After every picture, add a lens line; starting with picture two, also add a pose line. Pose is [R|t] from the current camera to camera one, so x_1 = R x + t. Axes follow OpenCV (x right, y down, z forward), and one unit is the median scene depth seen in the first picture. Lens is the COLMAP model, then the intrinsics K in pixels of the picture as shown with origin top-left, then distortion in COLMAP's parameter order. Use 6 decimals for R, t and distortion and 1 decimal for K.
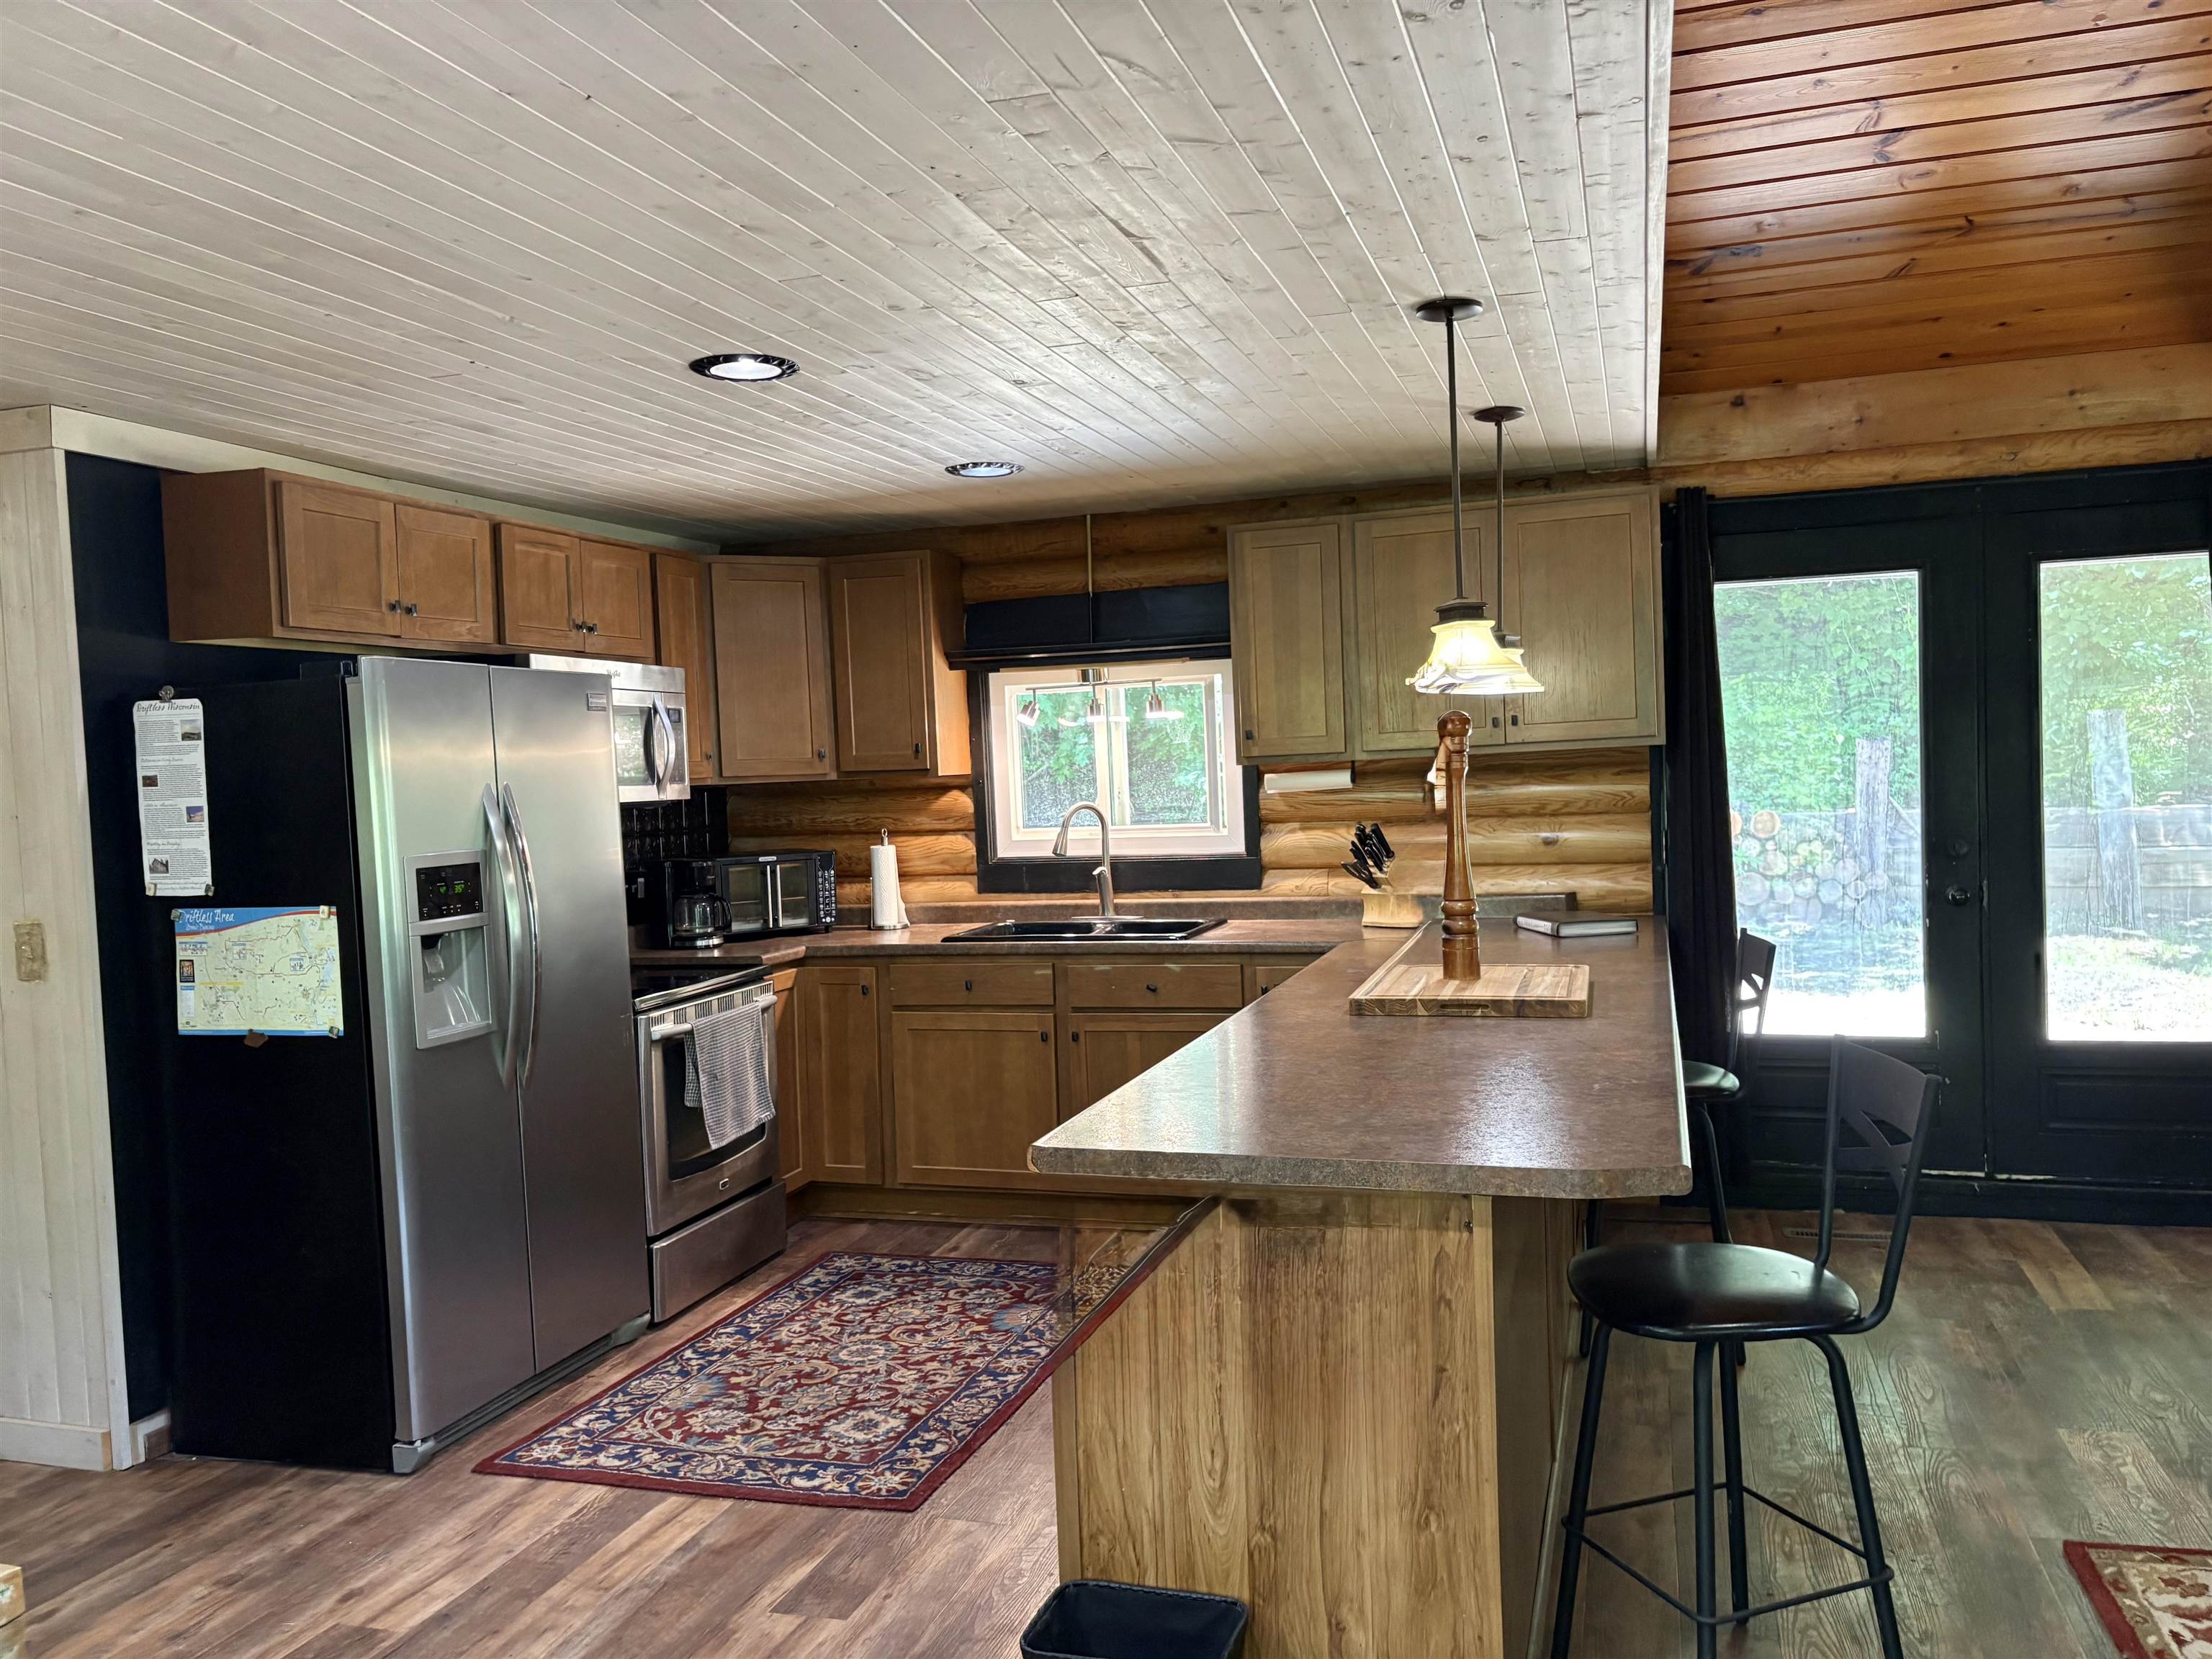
lens RADIAL K [[1715.2, 0, 1195.5], [0, 1715.2, 838.2], [0, 0, 1]] dist [0.196646, -0.540767]
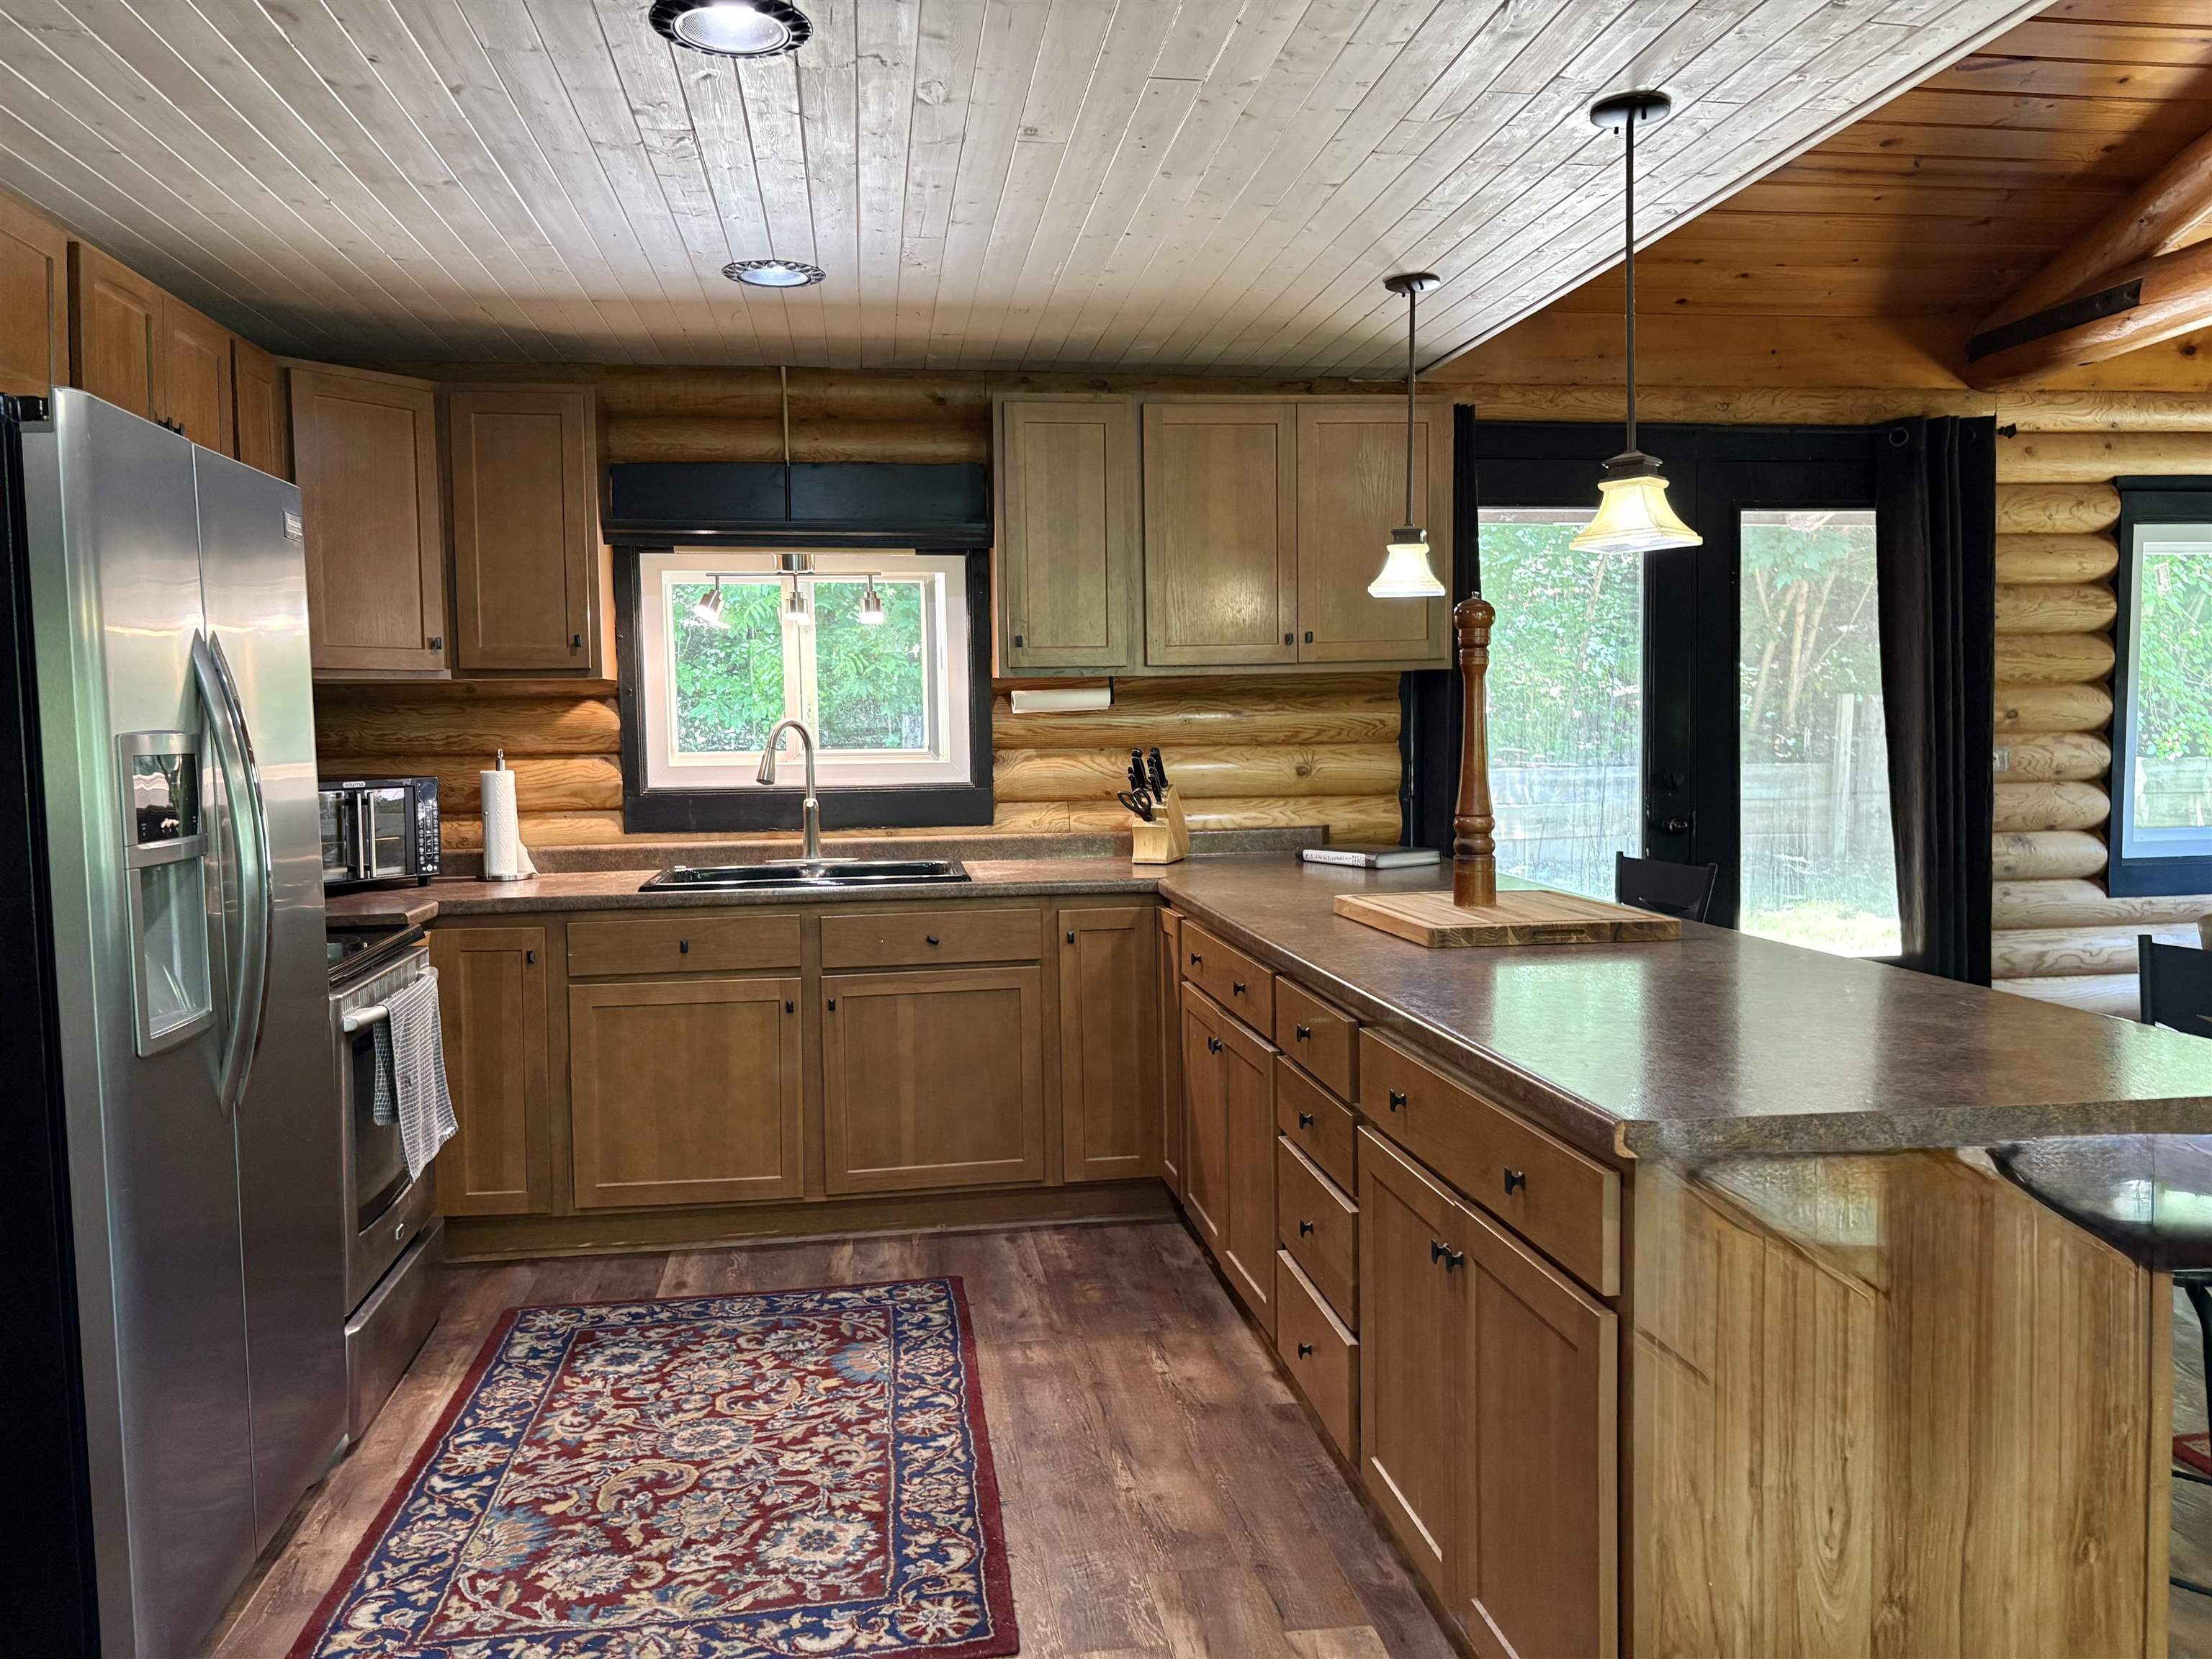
lens RADIAL K [[1648.4, 0, 1106.6], [0, 1648.4, 818.8], [0, 0, 1]] dist [0.041736, -0.032584]
pose [[0.898366, 0.000514, 0.439248, -0.305037], [-0.000205, 1.000000, -0.000750, 0.030299], [-0.439248, 0.000584, 0.898365, 0.261807]]
